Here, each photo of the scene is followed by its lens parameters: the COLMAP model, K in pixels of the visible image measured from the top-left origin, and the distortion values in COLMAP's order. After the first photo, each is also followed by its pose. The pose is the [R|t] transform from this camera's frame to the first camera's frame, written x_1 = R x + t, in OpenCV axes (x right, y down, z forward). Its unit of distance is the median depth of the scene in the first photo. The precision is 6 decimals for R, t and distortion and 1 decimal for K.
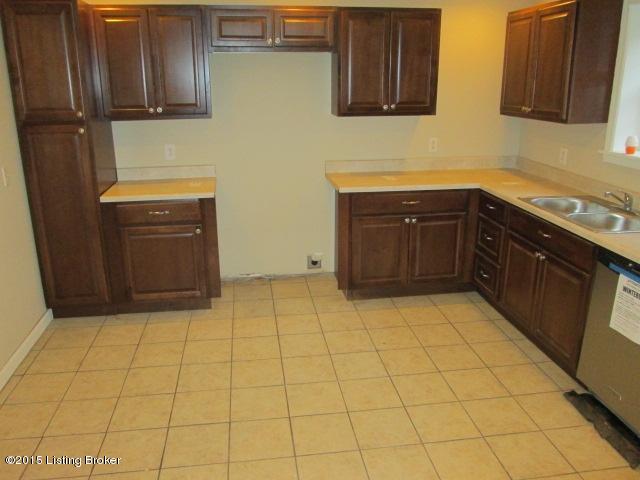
lens RADIAL K [[559.2, 0, 320.0], [0, 559.2, 240.0], [0, 0, 1]] dist [0.001623, 0.000520]
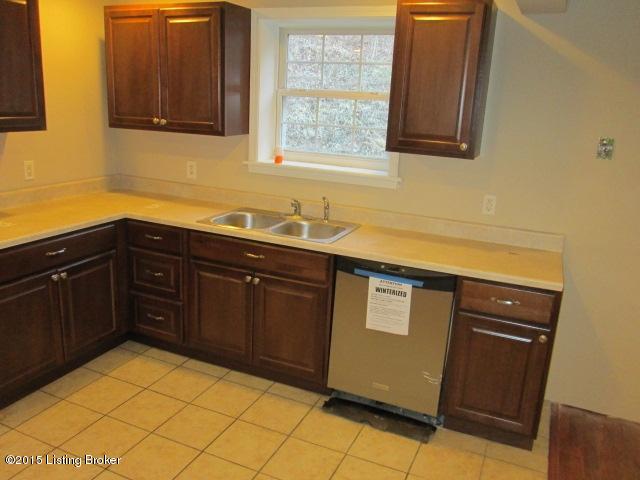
lens RADIAL K [[549.0, 0, 320.0], [0, 549.0, 240.0], [0, 0, 1]] dist [-0.024296, -0.003022]
pose [[0.531812, -0.189501, 0.825388, -0.264611], [0.196540, 0.975649, 0.097365, -0.094731], [-0.823740, 0.110442, 0.556107, 0.370913]]
